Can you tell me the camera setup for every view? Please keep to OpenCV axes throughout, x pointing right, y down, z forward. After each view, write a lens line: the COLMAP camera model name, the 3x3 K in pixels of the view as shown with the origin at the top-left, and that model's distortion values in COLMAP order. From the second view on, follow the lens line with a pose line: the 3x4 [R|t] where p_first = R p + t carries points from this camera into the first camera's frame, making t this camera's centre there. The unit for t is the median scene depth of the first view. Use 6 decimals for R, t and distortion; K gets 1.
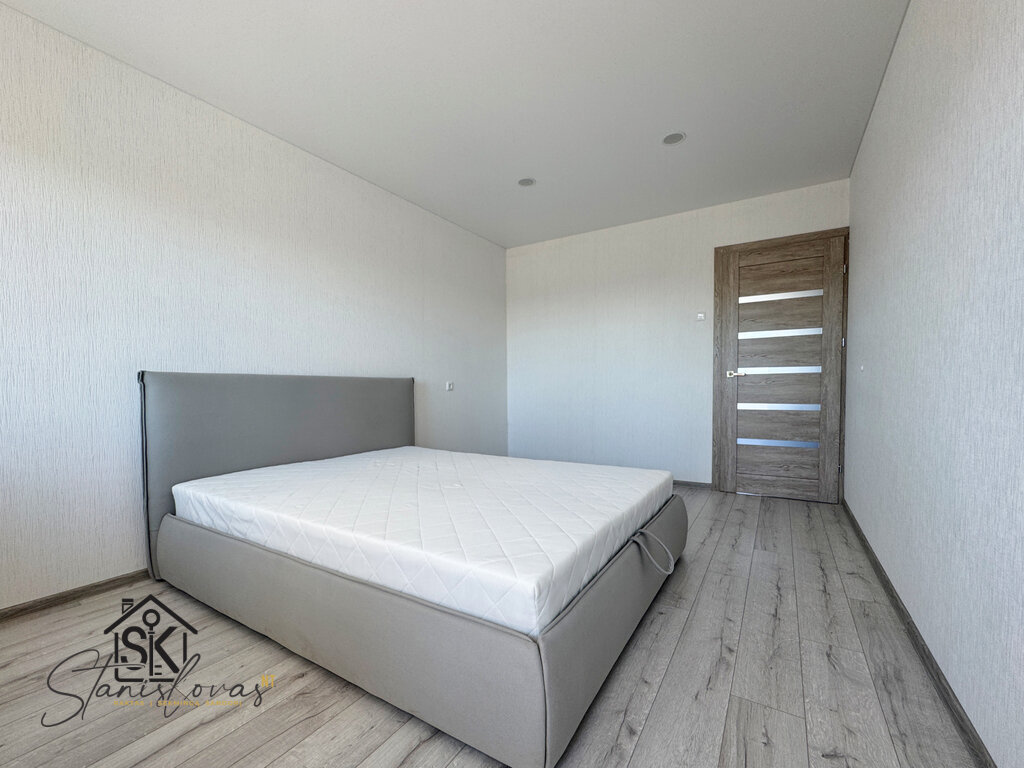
lens RADIAL K [[422.7, 0, 510.2], [0, 422.7, 388.5], [0, 0, 1]] dist [-0.000269, -0.000106]
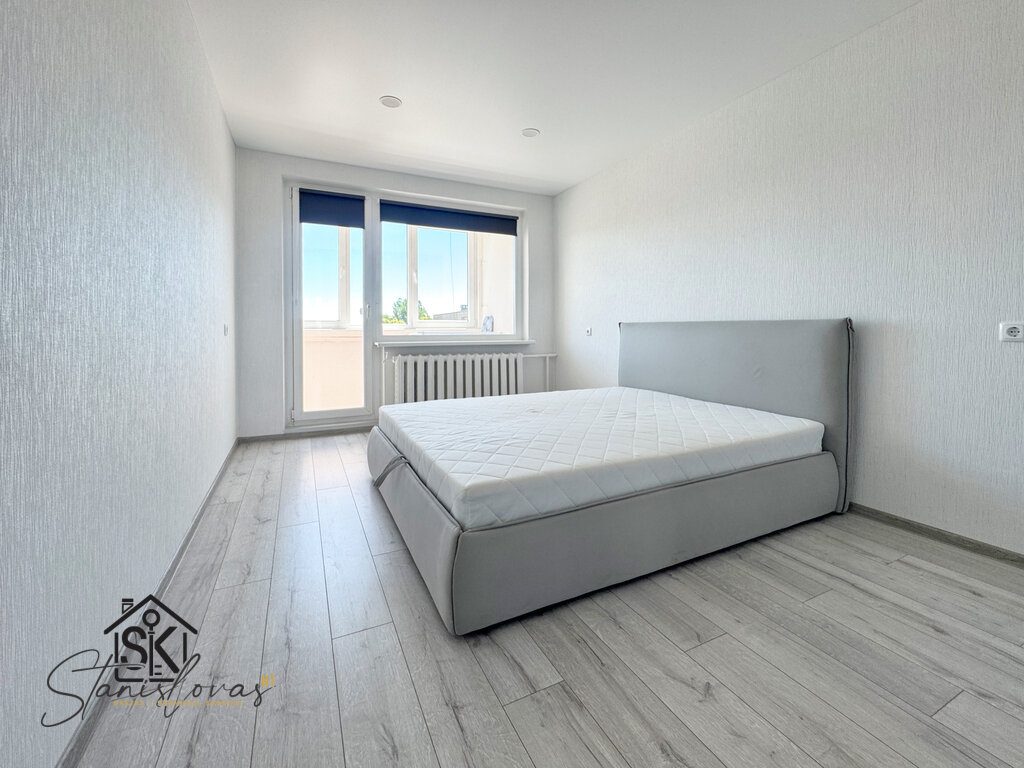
lens RADIAL K [[422.7, 0, 507.1], [0, 422.7, 384.8], [0, 0, 1]] dist [-0.000269, -0.000106]
pose [[-0.517626, 0.101395, -0.849578, 1.267030], [-0.001112, 0.992873, 0.119174, -0.009116], [0.855606, 0.062632, -0.513824, 2.079838]]
